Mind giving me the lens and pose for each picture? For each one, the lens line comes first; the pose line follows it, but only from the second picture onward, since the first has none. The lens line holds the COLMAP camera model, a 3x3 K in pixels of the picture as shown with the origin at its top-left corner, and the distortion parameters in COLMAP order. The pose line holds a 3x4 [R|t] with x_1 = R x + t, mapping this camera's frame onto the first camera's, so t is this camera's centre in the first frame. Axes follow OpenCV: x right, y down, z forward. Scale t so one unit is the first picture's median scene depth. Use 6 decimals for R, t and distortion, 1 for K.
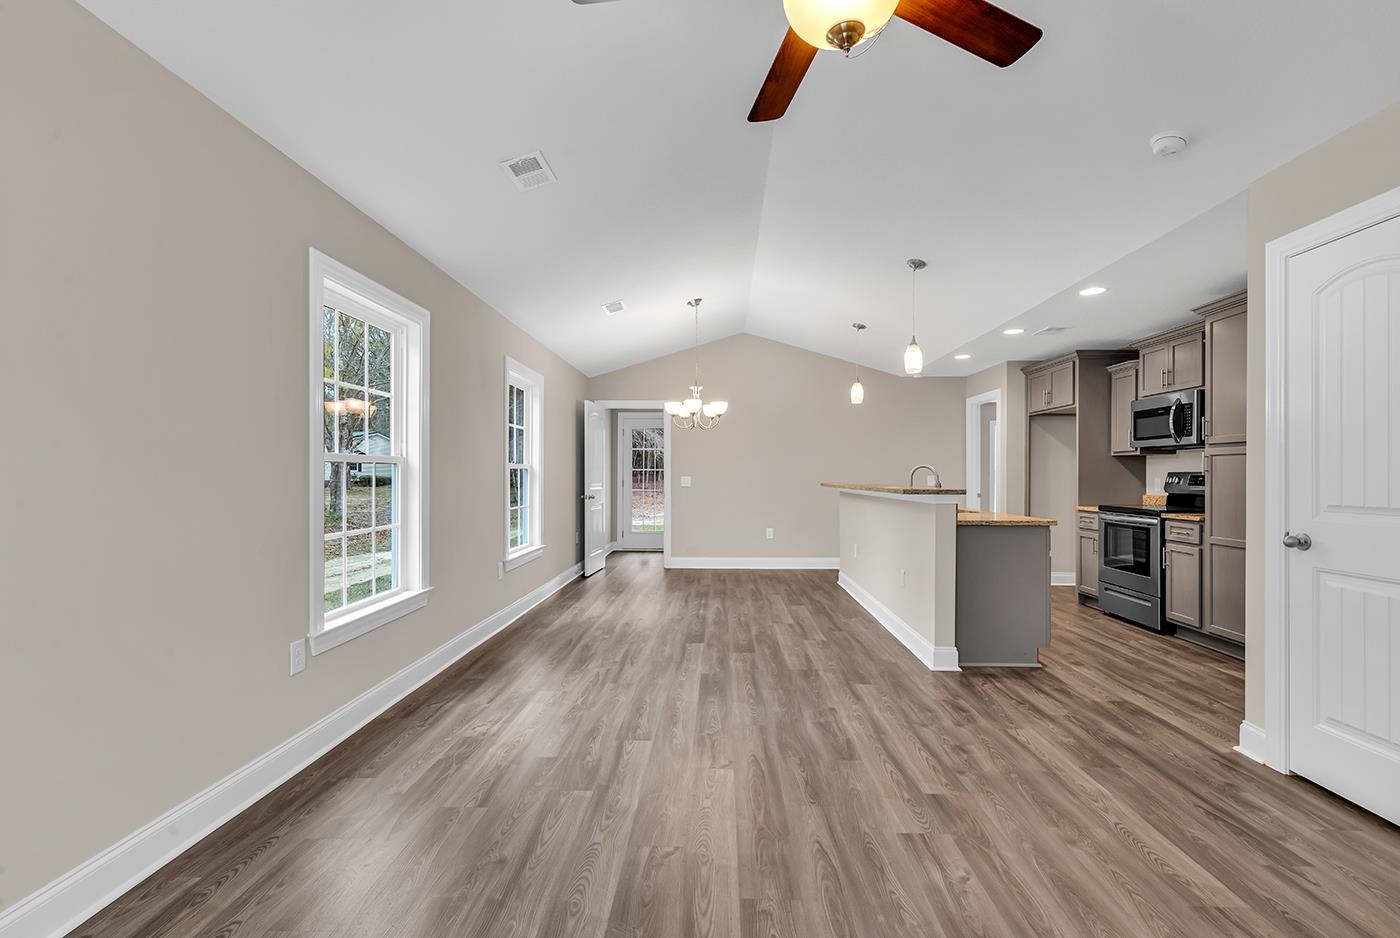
lens RADIAL K [[627.0, 0, 703.4], [0, 627.0, 474.2], [0, 0, 1]] dist [0.008255, -0.001246]
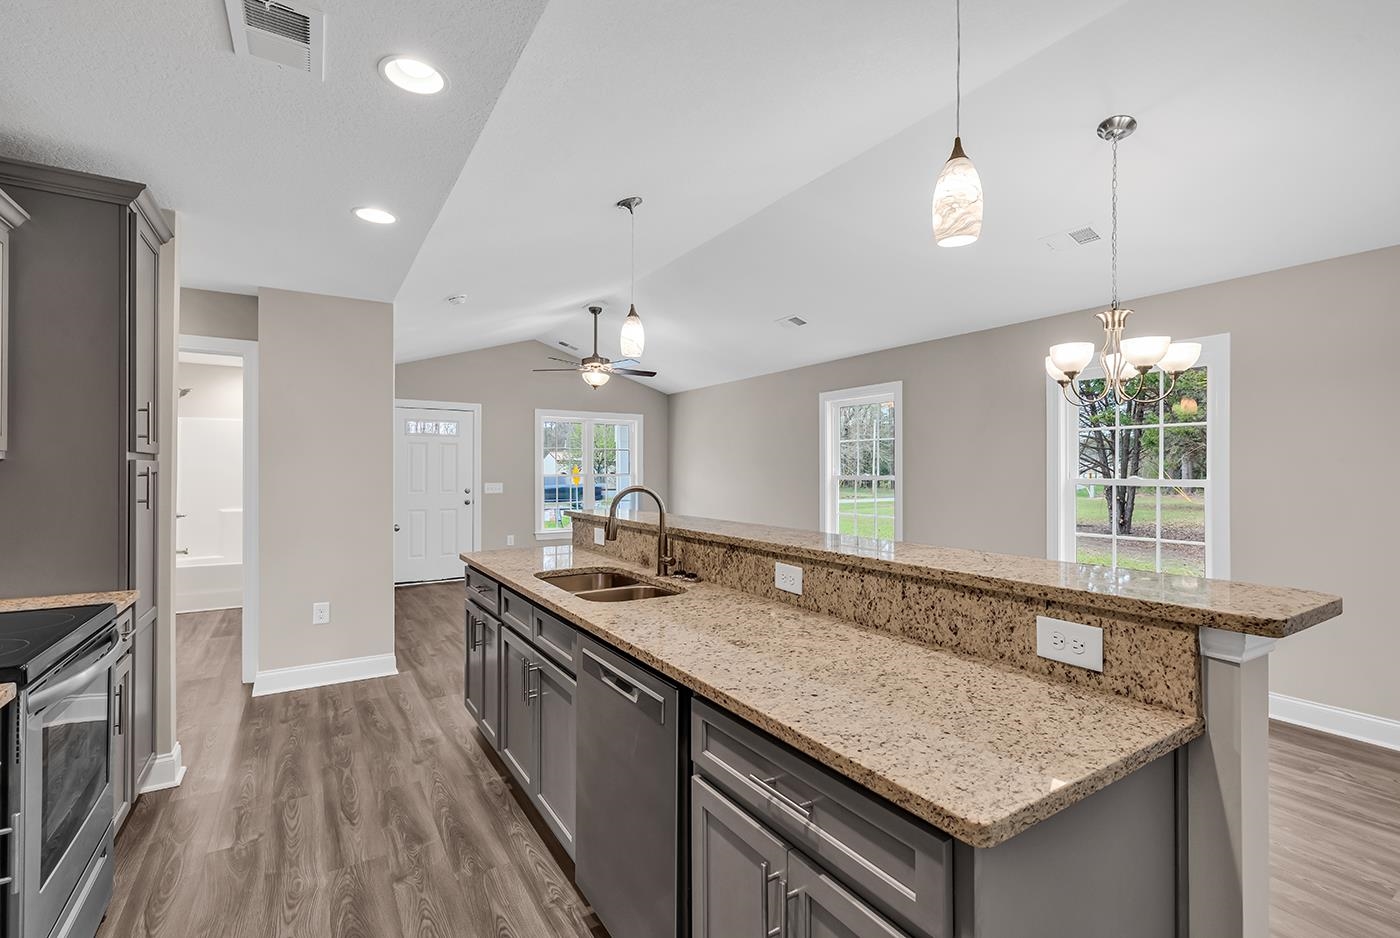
lens RADIAL K [[631.8, 0, 704.4], [0, 631.8, 473.6], [0, 0, 1]] dist [0.006518, -0.000117]
pose [[-0.826737, -0.001032, -0.562588, 0.637560], [-0.002959, 0.999992, 0.002513, -0.028914], [0.562581, 0.003742, -0.826734, 1.558816]]
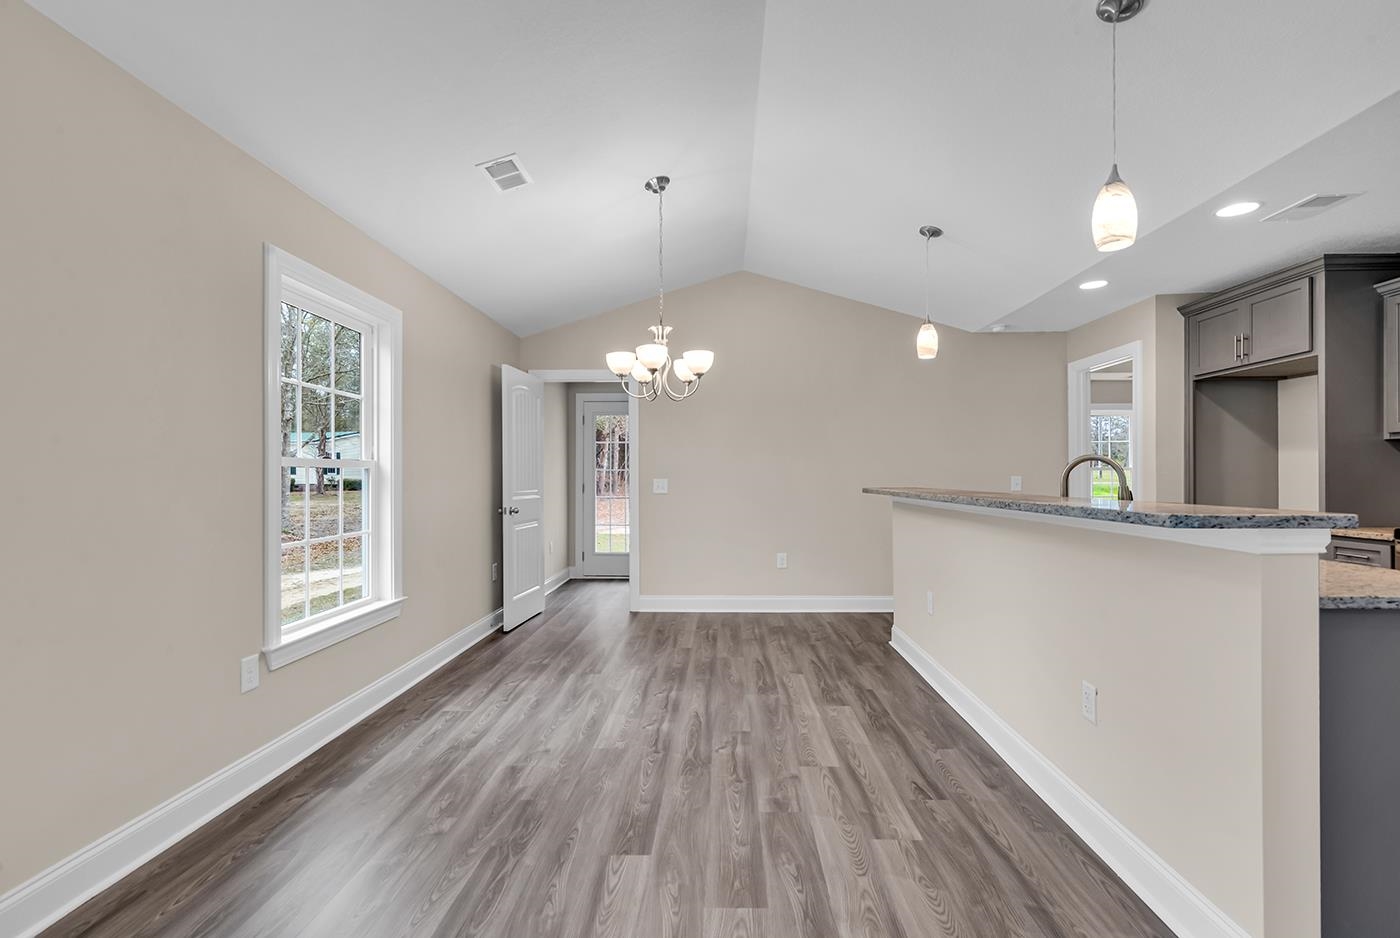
lens RADIAL K [[631.8, 0, 704.4], [0, 631.8, 473.6], [0, 0, 1]] dist [0.006518, -0.000117]
pose [[0.999982, -0.004979, -0.003264, 0.039489], [0.004971, 0.999985, -0.002463, -0.000170], [0.003277, 0.002447, 0.999992, 0.519008]]
